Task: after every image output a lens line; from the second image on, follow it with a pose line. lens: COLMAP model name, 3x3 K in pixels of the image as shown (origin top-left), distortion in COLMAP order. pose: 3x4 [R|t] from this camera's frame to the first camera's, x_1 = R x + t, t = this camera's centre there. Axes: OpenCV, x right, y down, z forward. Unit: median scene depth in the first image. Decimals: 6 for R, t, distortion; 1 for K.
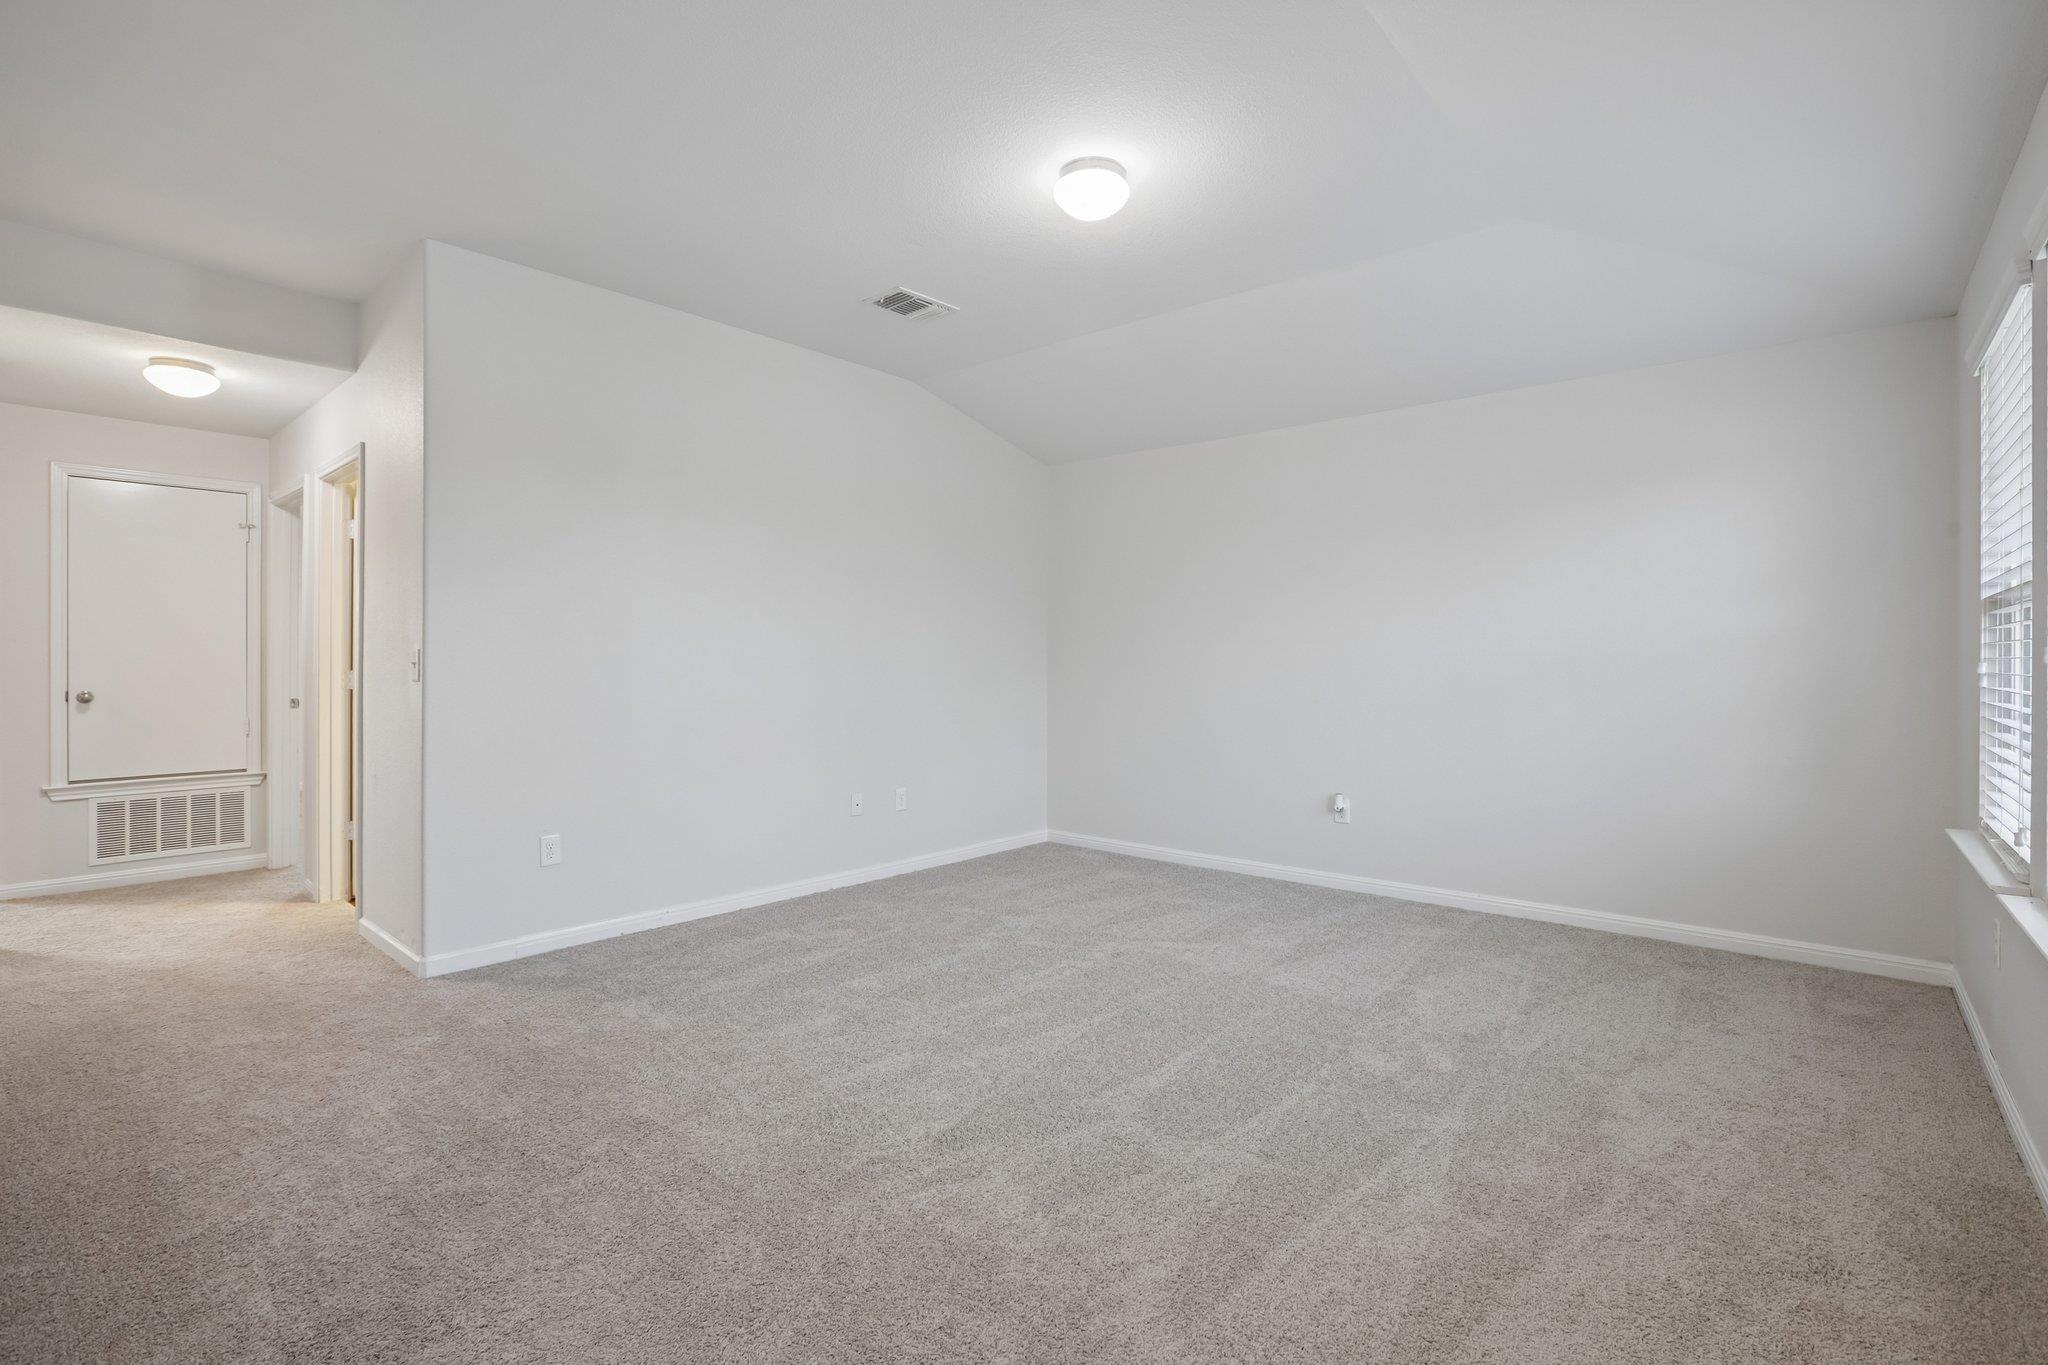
lens RADIAL K [[912.7, 0, 1014.5], [0, 912.7, 660.9], [0, 0, 1]] dist [-0.027695, 0.012226]
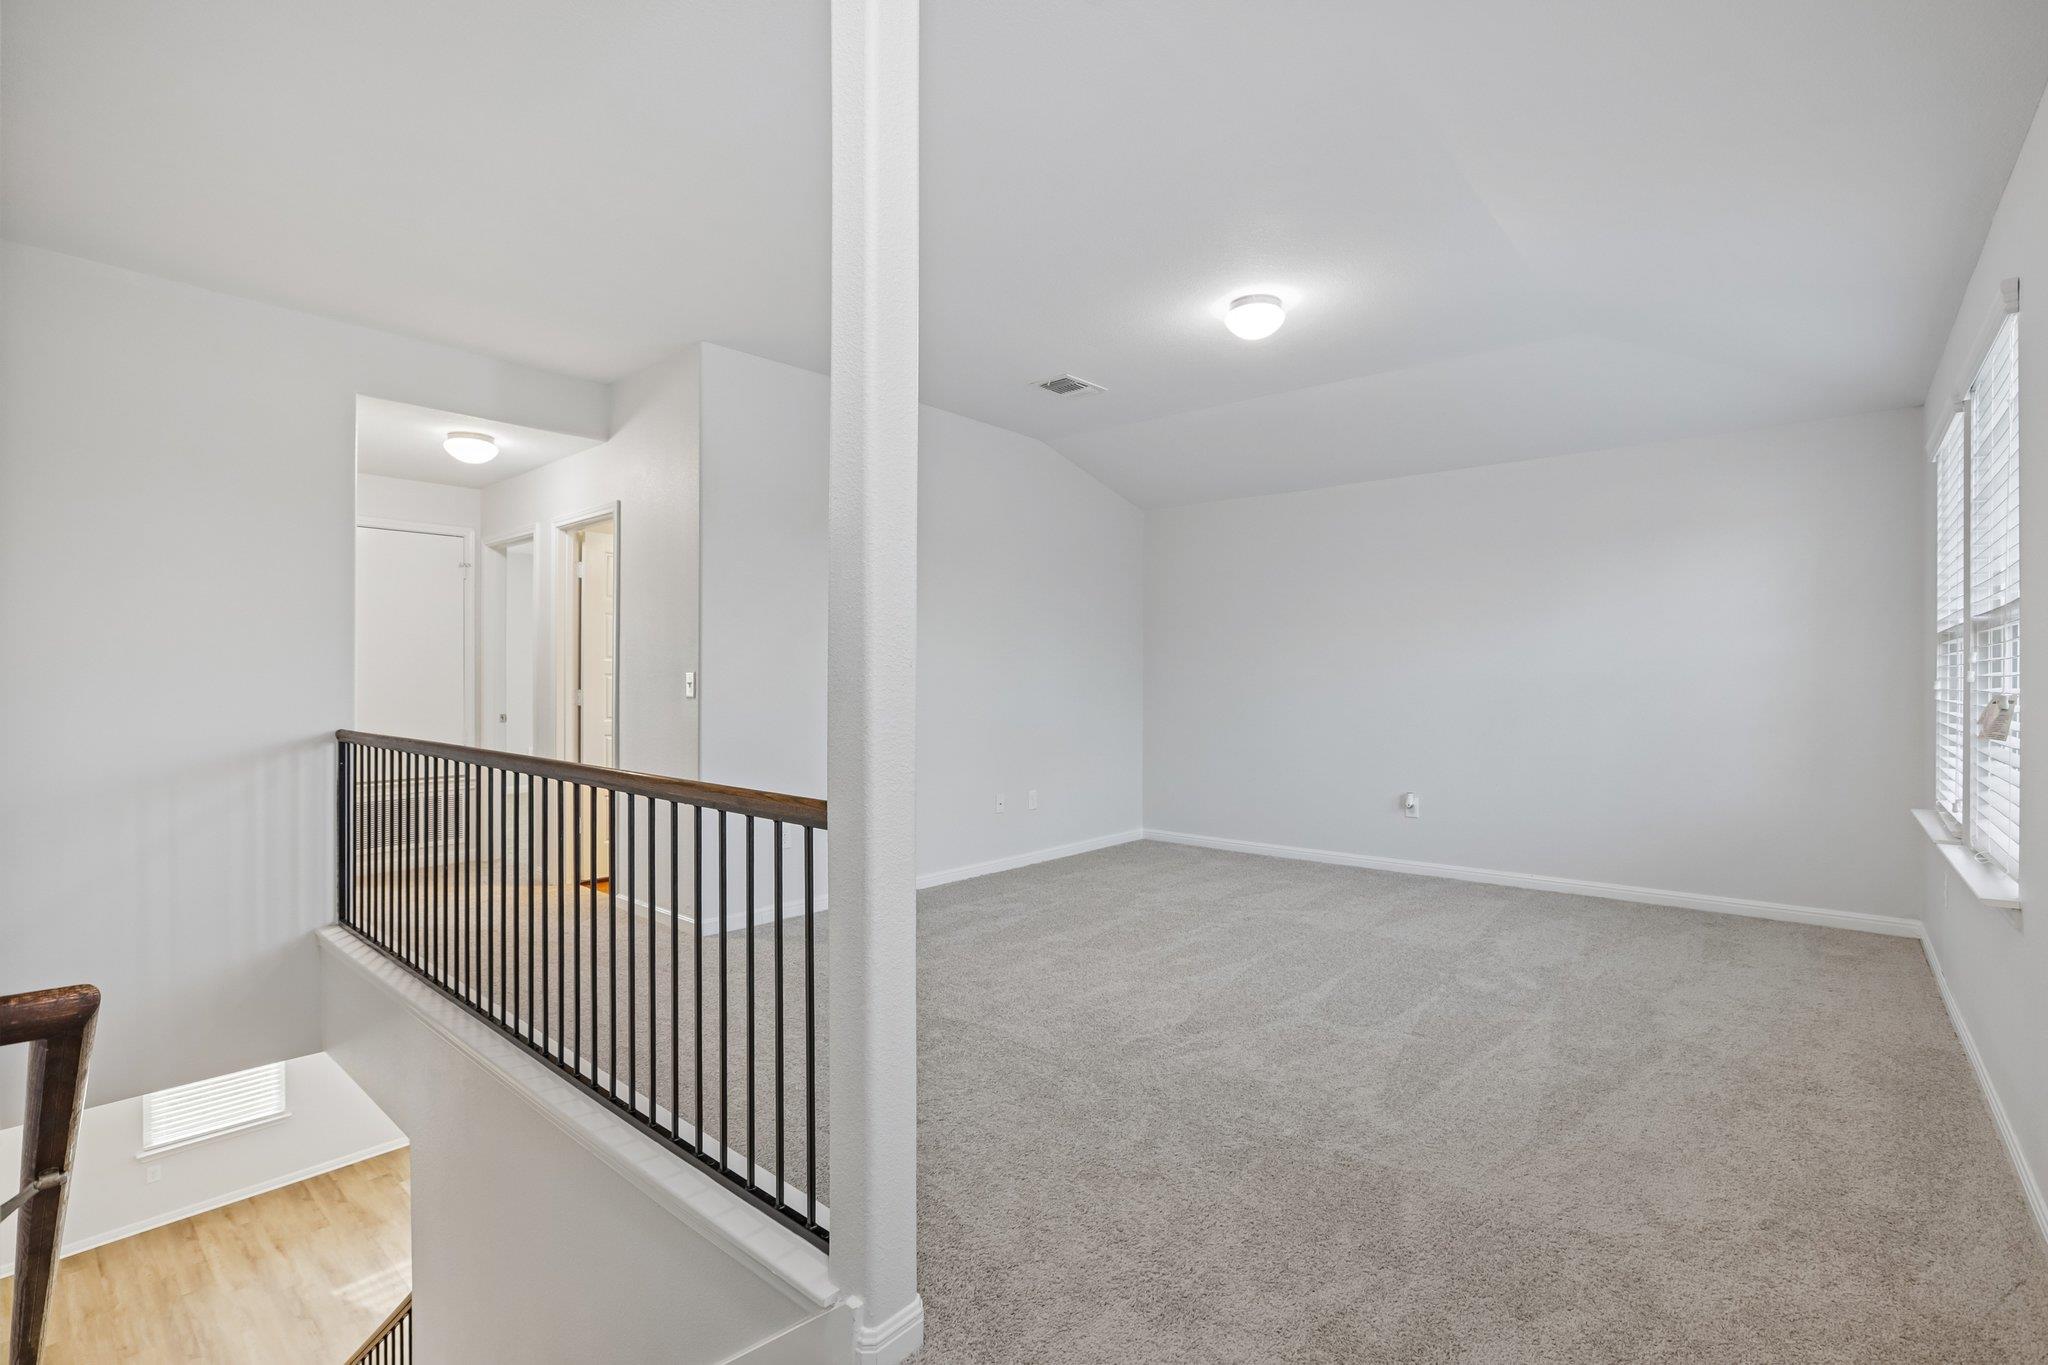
lens RADIAL K [[919.4, 0, 1024.0], [0, 919.4, 682.5], [0, 0, 1]] dist [-0.017337, 0.013416]
pose [[0.999909, -0.001550, 0.013382, -0.262628], [0.001526, 0.999997, 0.001839, -0.000756], [-0.013385, -0.001819, 0.999909, -0.304995]]
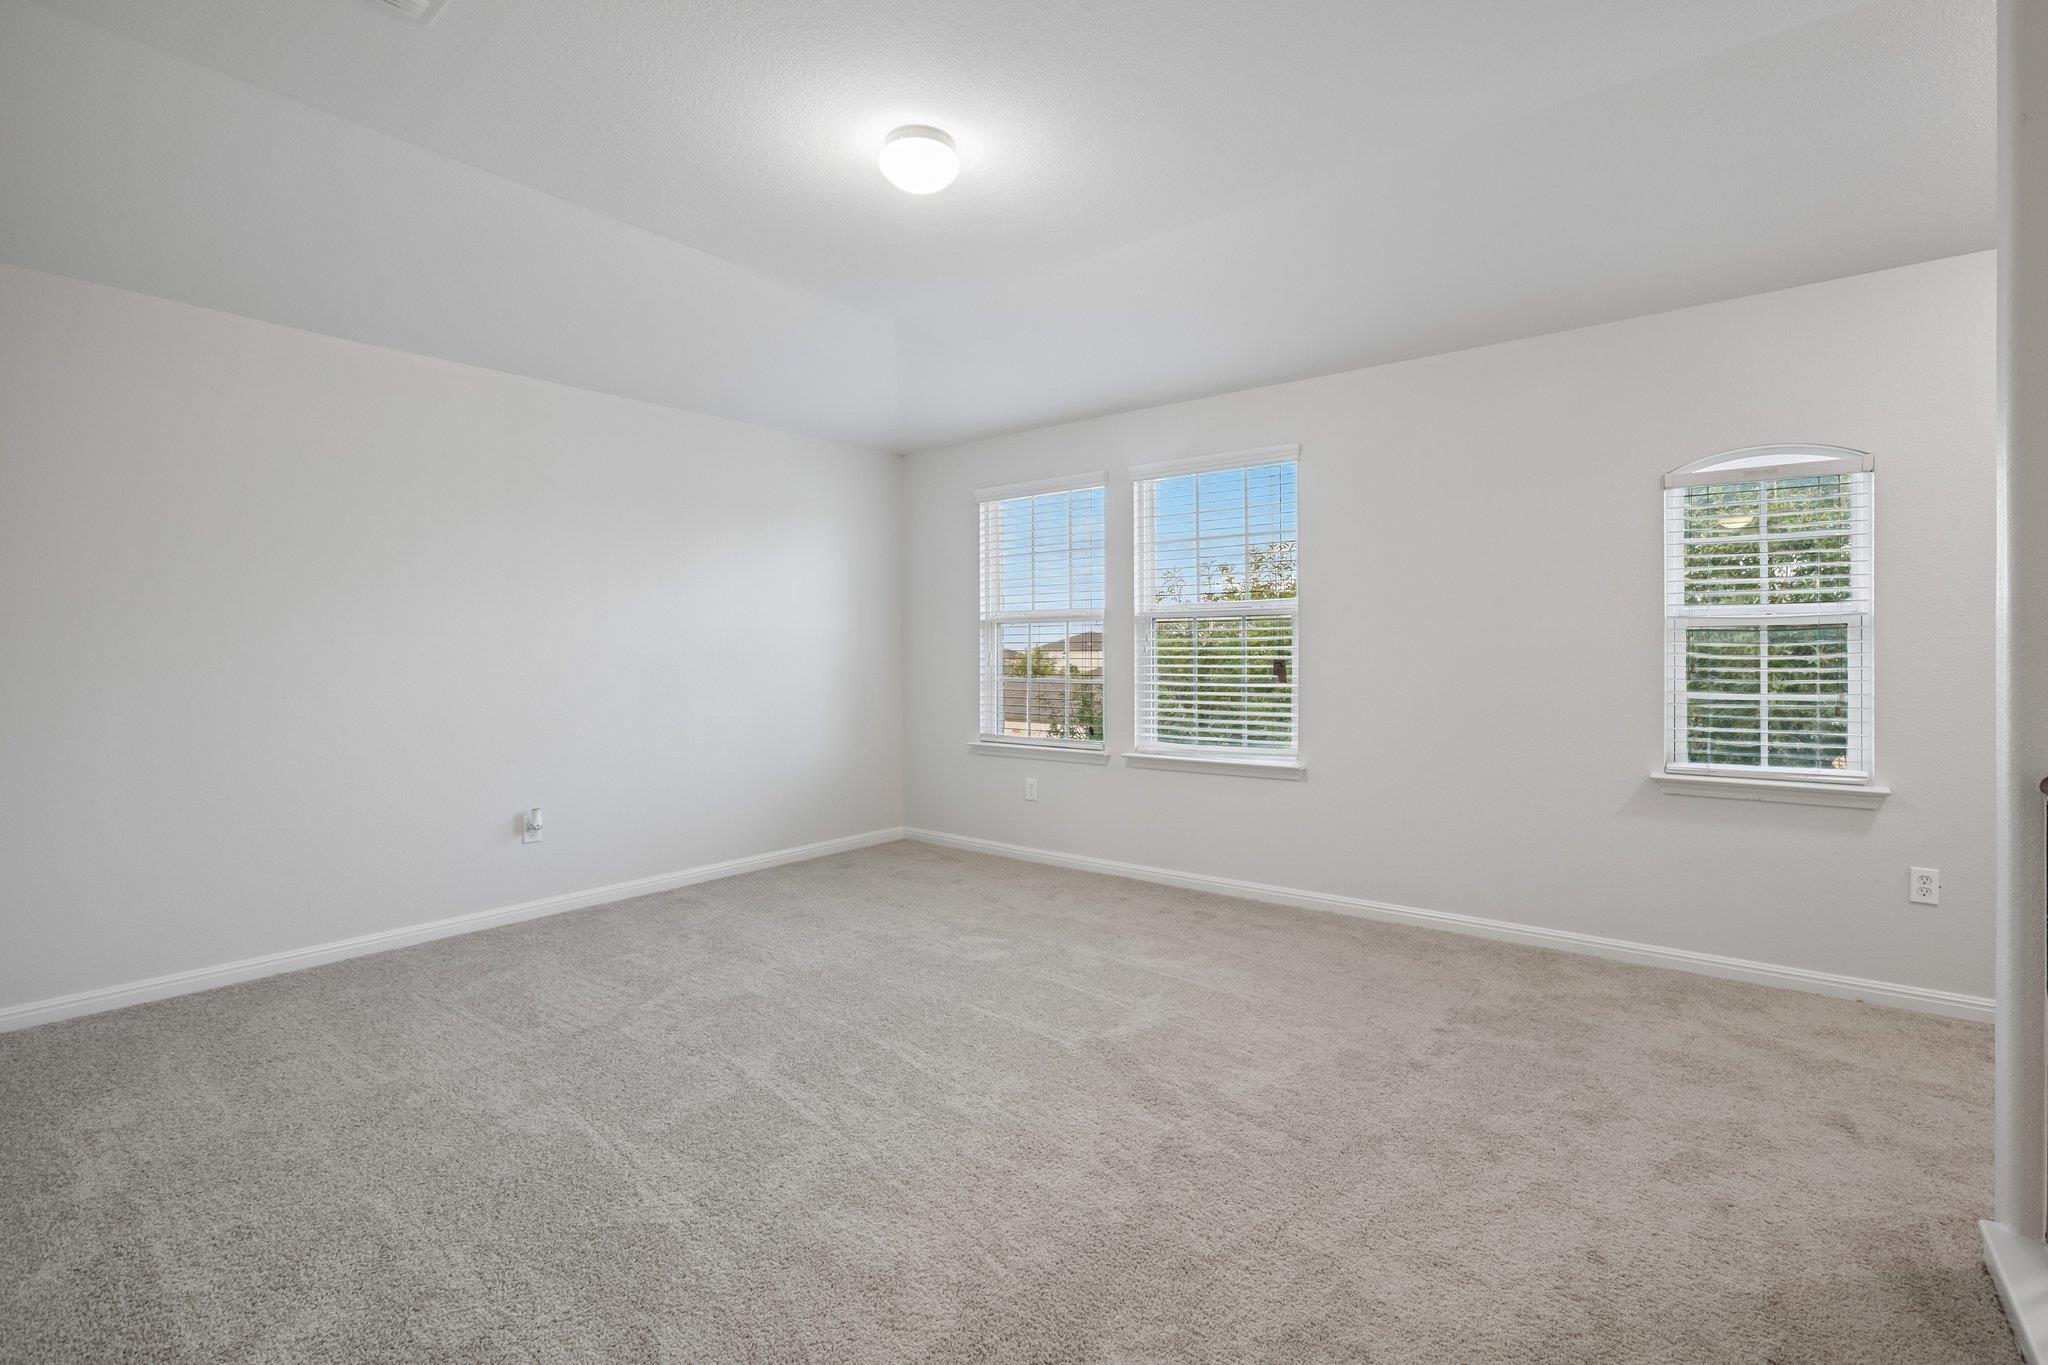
lens RADIAL K [[920.8, 0, 1040.3], [0, 920.8, 676.1], [0, 0, 1]] dist [-0.033876, 0.016801]
pose [[-0.055580, -0.014563, 0.998348, -0.861087], [0.003755, 0.999883, 0.014795, 0.017118], [-0.998447, 0.004572, -0.055519, 0.931511]]
